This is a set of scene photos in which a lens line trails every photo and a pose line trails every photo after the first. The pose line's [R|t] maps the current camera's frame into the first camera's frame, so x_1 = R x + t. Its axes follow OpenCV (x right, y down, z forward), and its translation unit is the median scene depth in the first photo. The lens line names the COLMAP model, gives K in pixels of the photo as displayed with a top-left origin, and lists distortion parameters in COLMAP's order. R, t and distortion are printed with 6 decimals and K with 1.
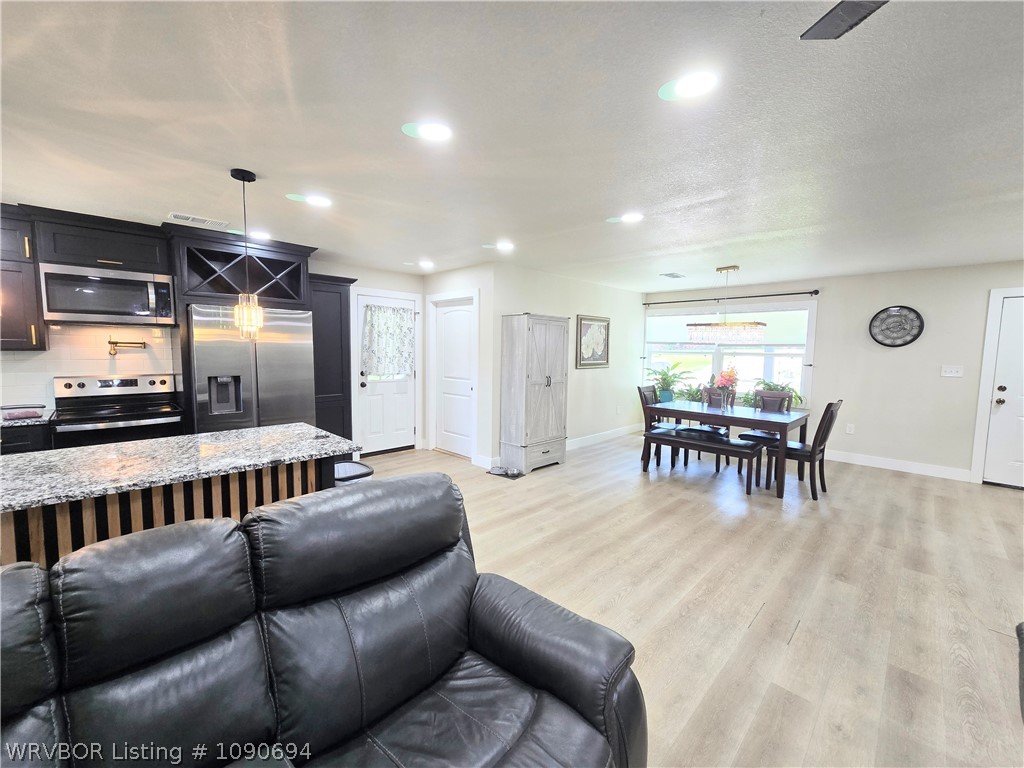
lens RADIAL K [[420.2, 0, 518.7], [0, 420.2, 382.7], [0, 0, 1]] dist [-0.008164, 0.003046]
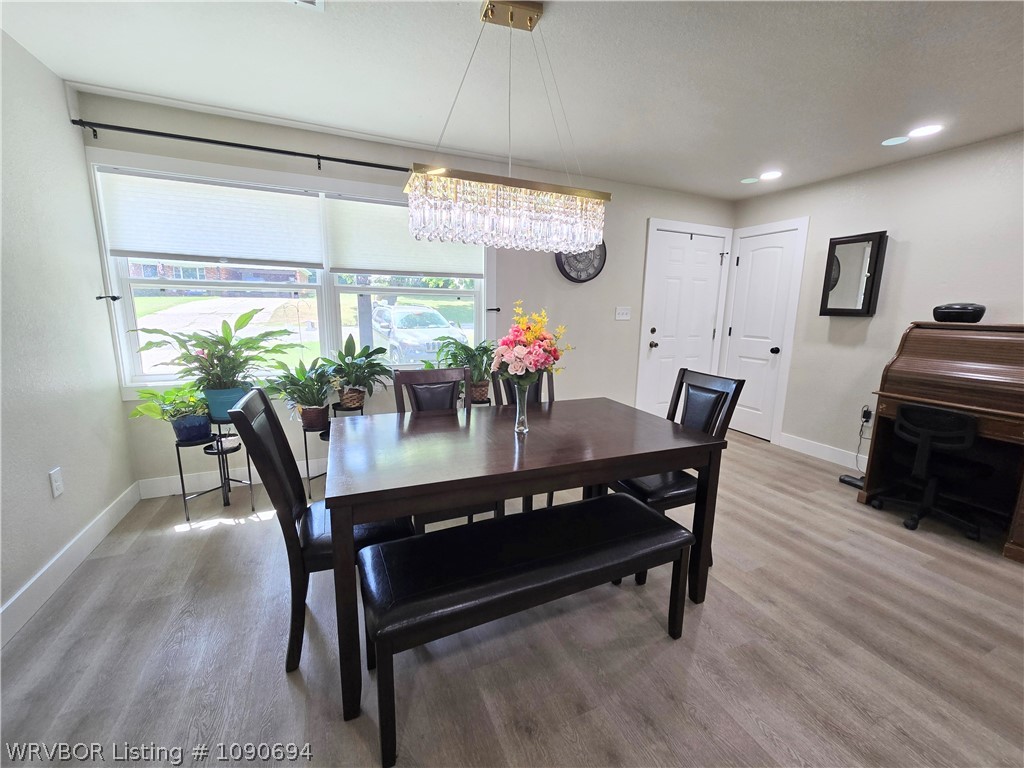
lens RADIAL K [[420.2, 0, 518.6], [0, 420.2, 384.7], [0, 0, 1]] dist [-0.008164, 0.003046]
pose [[0.371163, -0.175670, 0.911799, 0.160579], [0.063732, 0.984445, 0.163723, -0.039727], [-0.926378, -0.002658, 0.376586, 0.914984]]
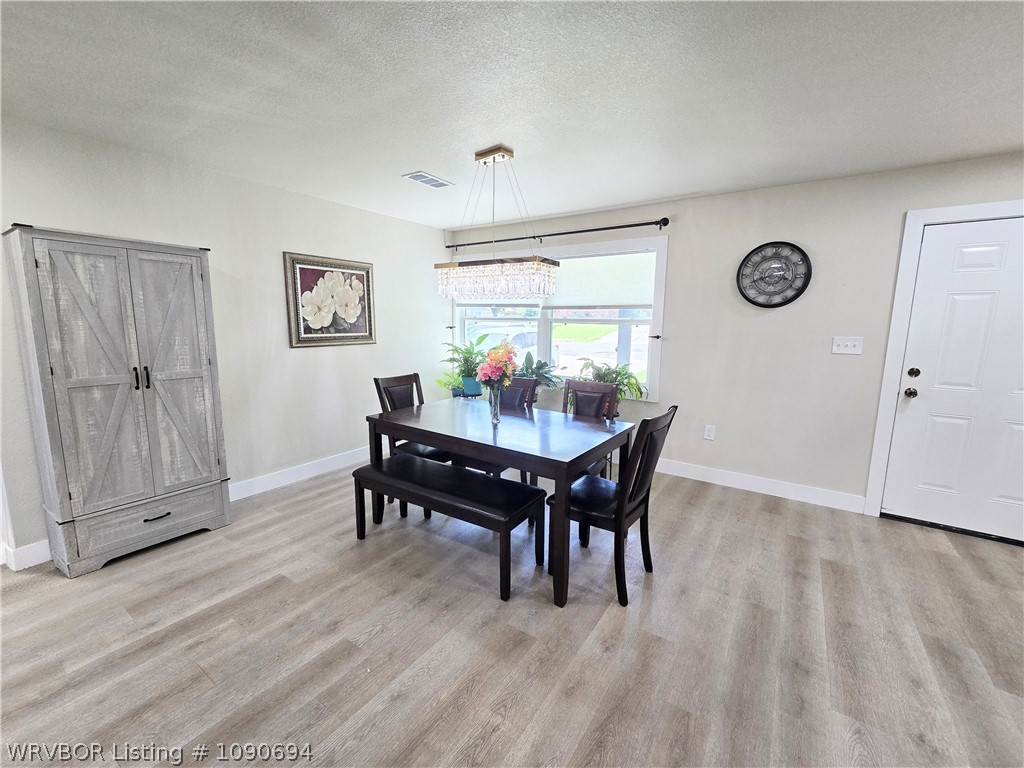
lens RADIAL K [[420.2, 0, 518.8], [0, 420.2, 384.5], [0, 0, 1]] dist [-0.008164, 0.003046]
pose [[0.982664, -0.031645, 0.182675, 0.444681], [0.017942, 0.996932, 0.076186, -0.026660], [-0.184525, -0.071588, 0.980217, 0.483223]]
